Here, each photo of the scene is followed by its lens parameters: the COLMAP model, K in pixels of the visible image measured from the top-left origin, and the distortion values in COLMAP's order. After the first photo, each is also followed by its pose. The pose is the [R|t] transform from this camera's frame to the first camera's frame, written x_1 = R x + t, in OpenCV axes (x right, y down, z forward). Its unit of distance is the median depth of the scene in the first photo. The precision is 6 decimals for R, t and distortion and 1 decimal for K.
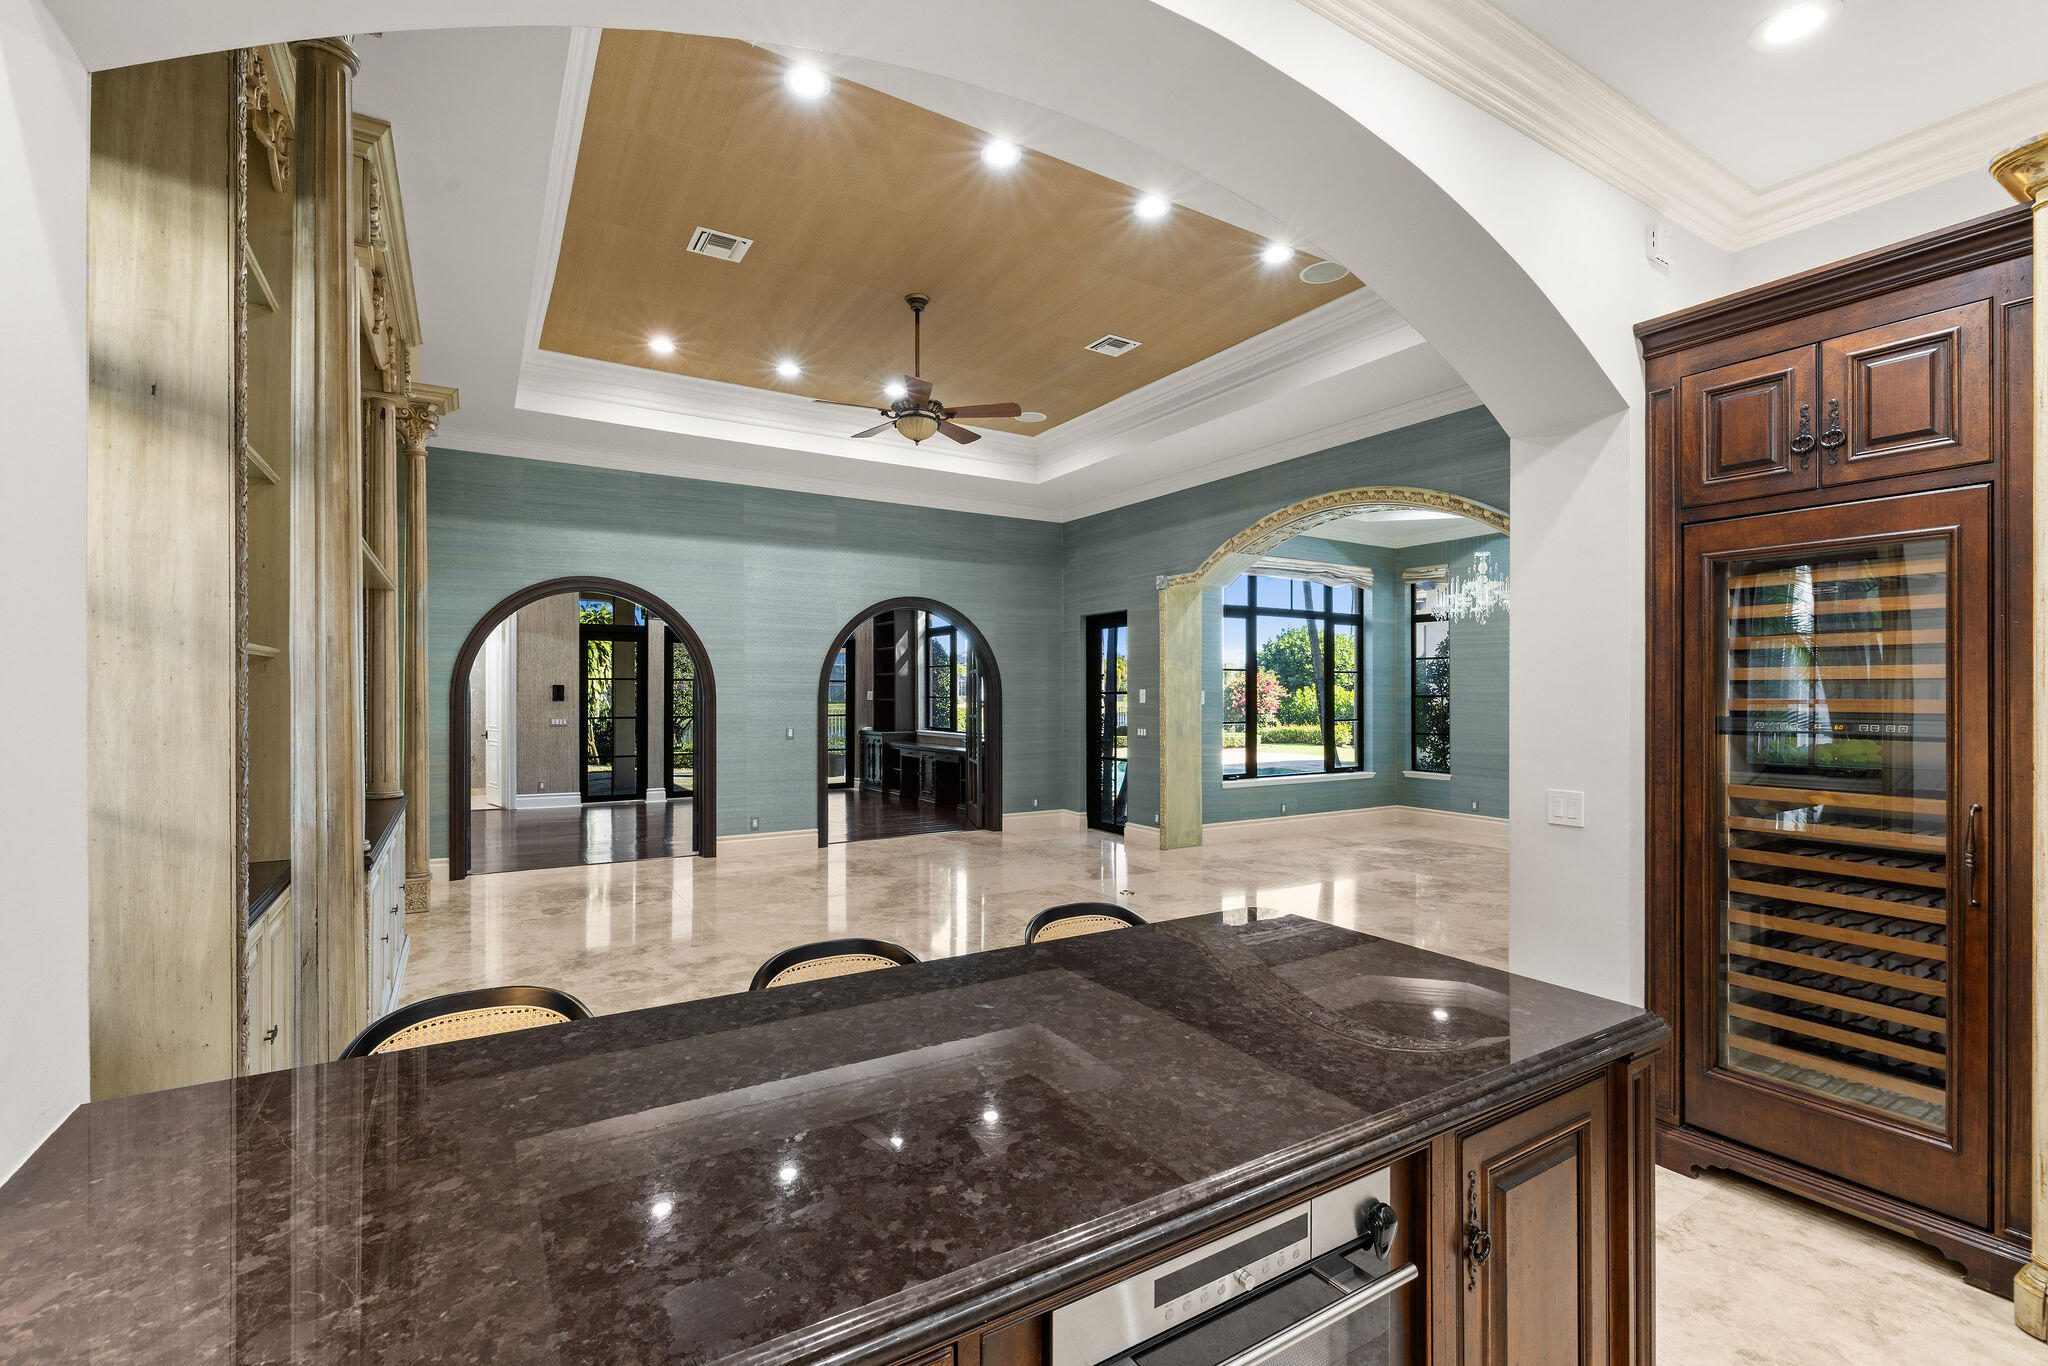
lens RADIAL K [[890.7, 0, 1008.4], [0, 890.7, 692.7], [0, 0, 1]] dist [-0.001385, 0.000205]
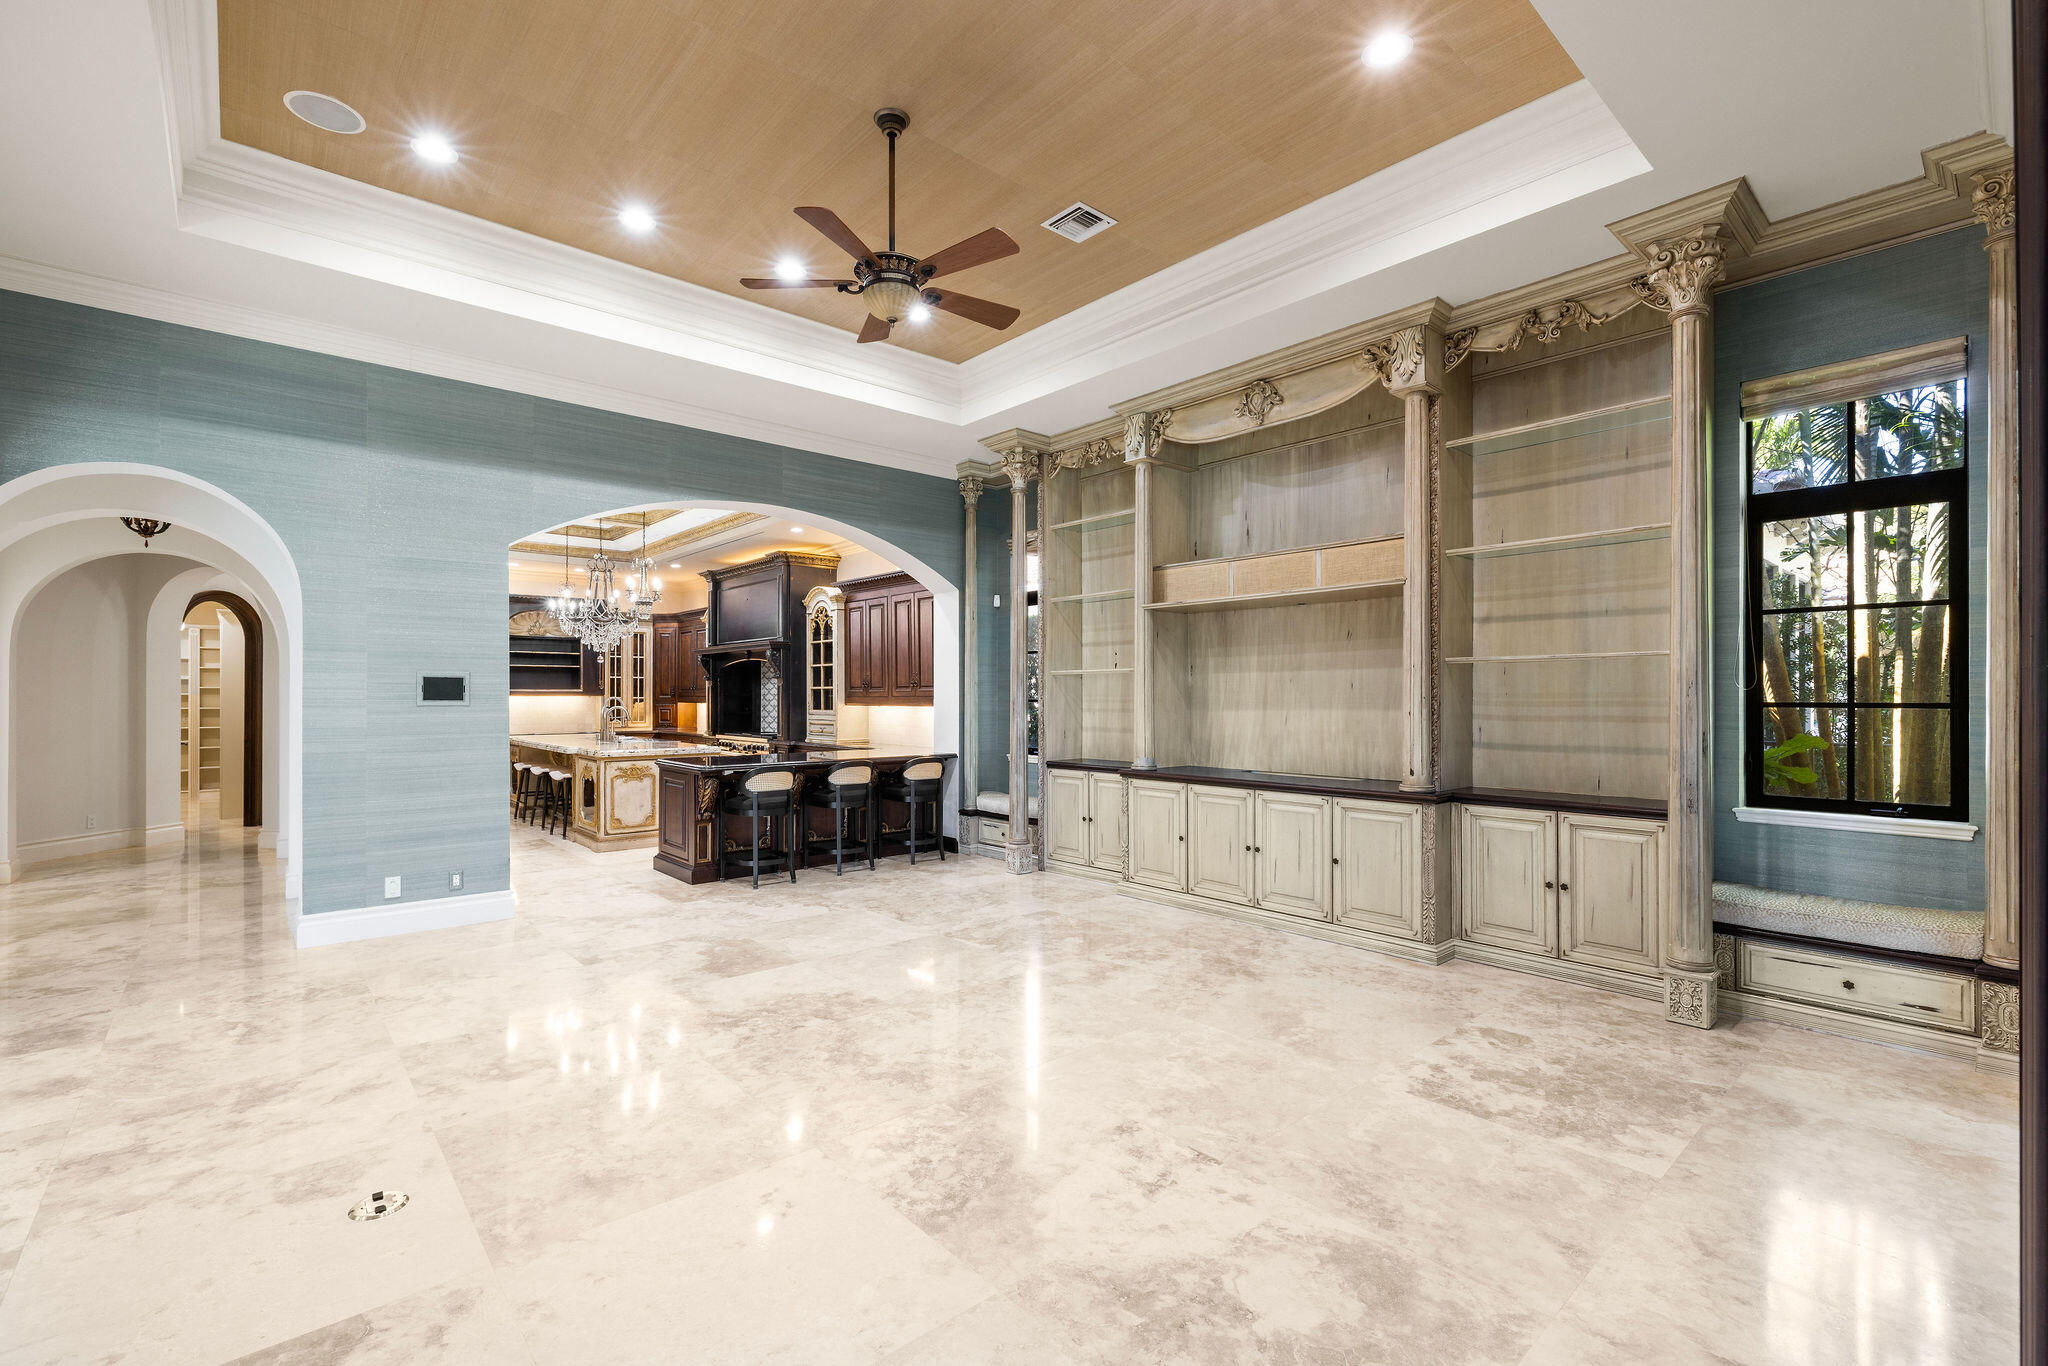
lens RADIAL K [[890.7, 0, 1008.4], [0, 890.7, 692.7], [0, 0, 1]] dist [-0.001385, 0.000205]
pose [[-0.985520, -0.002831, -0.169538, -0.044814], [-0.002286, 0.999992, -0.003407, 0.006809], [0.169546, -0.002970, -0.985518, 1.035662]]
